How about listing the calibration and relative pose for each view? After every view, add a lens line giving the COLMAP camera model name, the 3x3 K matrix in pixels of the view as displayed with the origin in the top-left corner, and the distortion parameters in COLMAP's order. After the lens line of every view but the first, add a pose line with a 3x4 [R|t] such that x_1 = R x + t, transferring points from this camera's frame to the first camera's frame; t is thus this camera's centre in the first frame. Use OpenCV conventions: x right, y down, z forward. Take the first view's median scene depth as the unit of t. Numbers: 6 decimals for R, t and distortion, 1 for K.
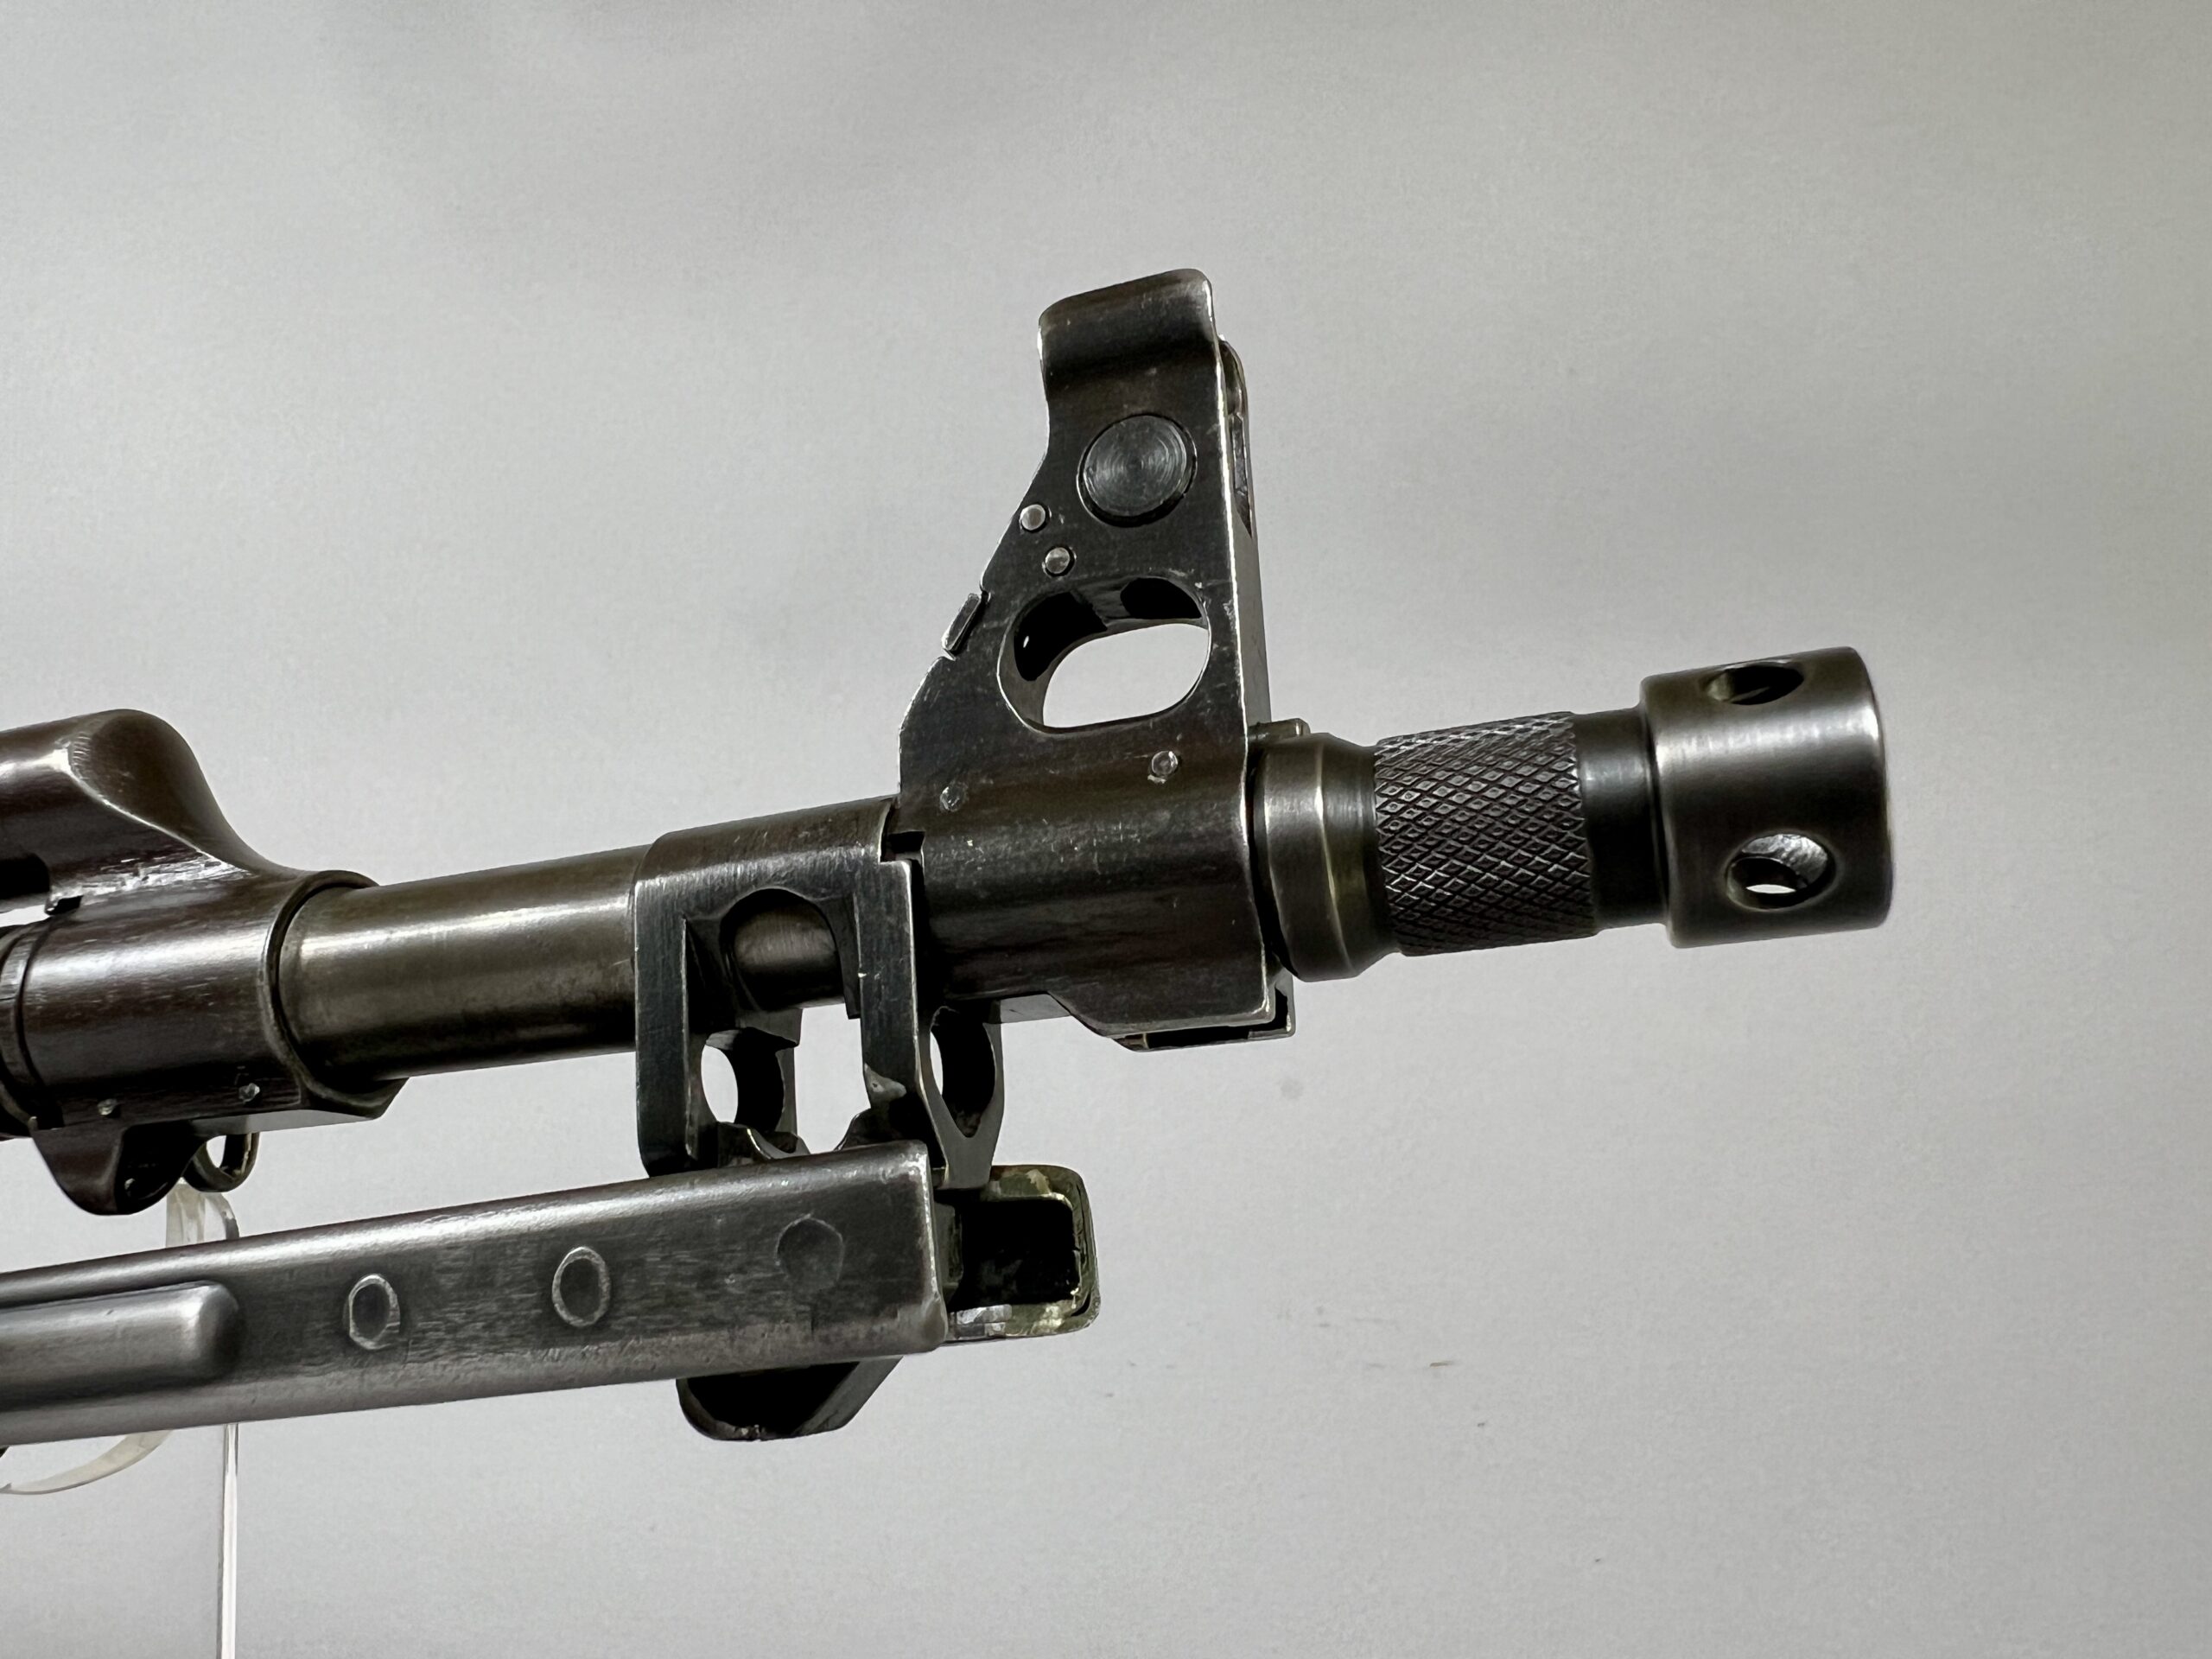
lens RADIAL K [[1811.4, 0, 1103.9], [0, 1811.4, 886.4], [0, 0, 1]] dist [-0.010780, -0.007459]
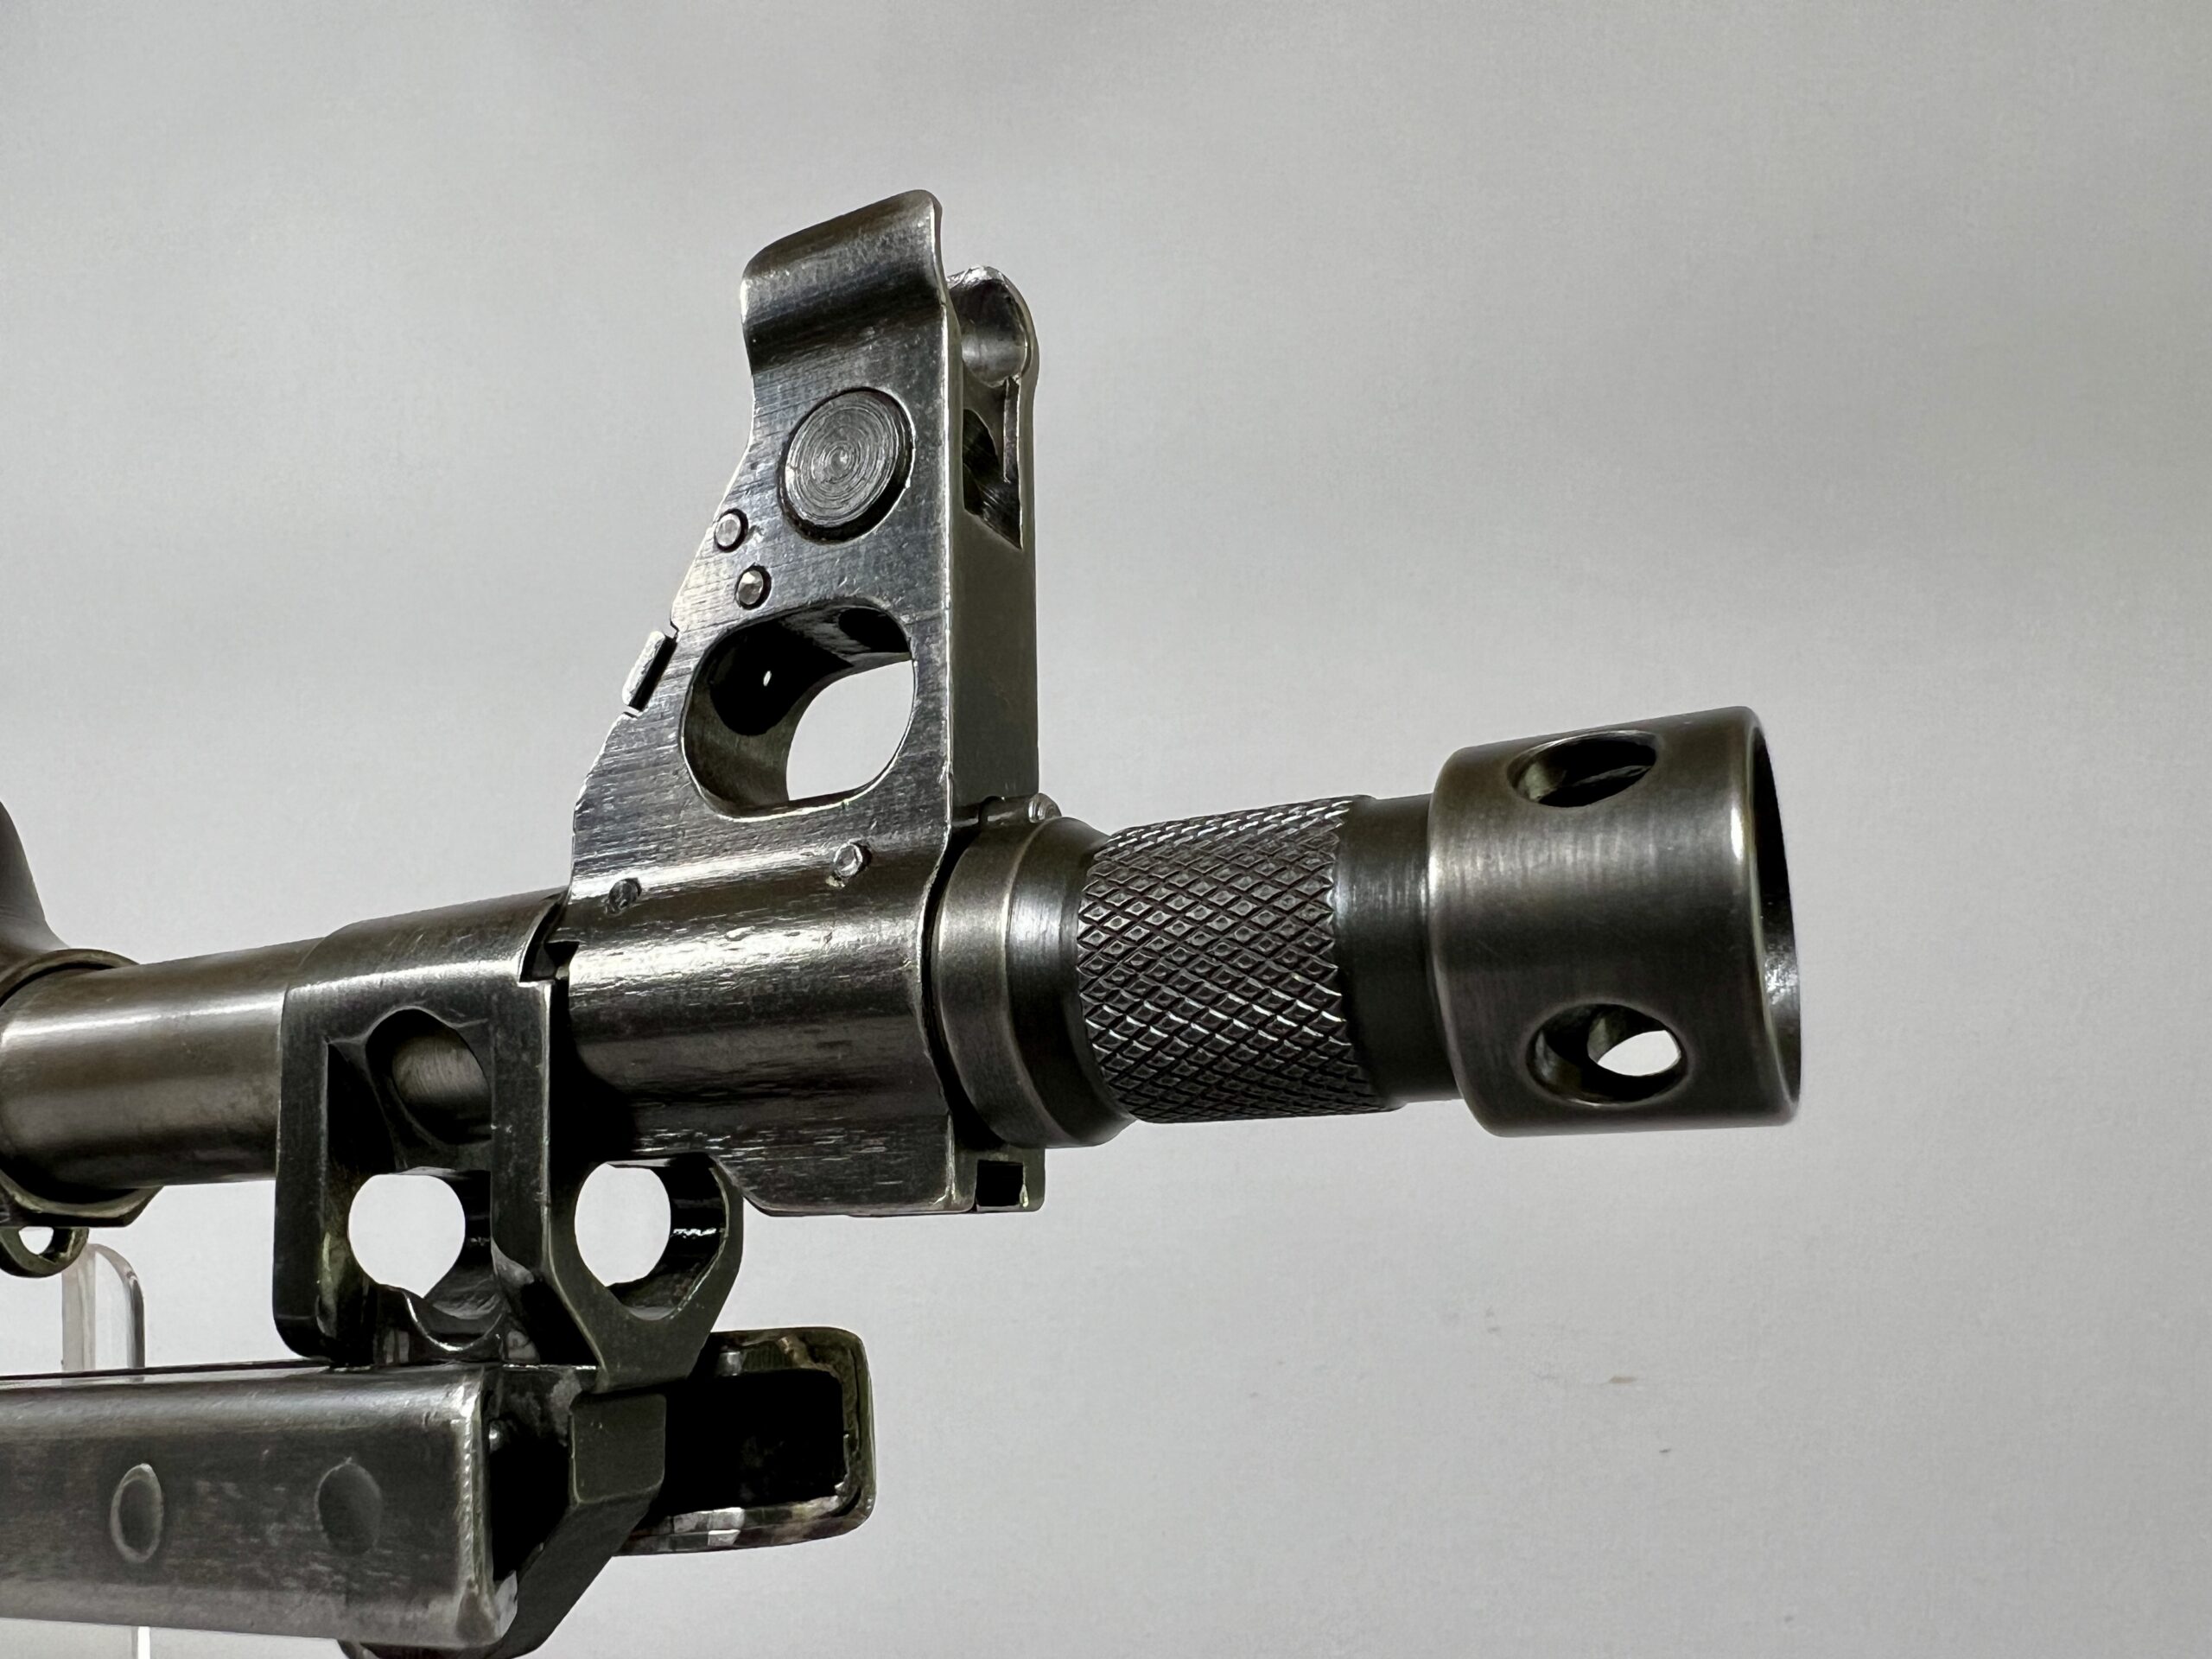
lens RADIAL K [[1811.4, 0, 1103.9], [0, 1811.4, 886.4], [0, 0, 1]] dist [-0.010780, -0.007459]
pose [[0.984350, -0.001802, -0.176216, 0.269857], [0.011994, 0.998314, 0.056790, -0.097708], [0.175817, -0.058014, 0.982712, 0.267647]]
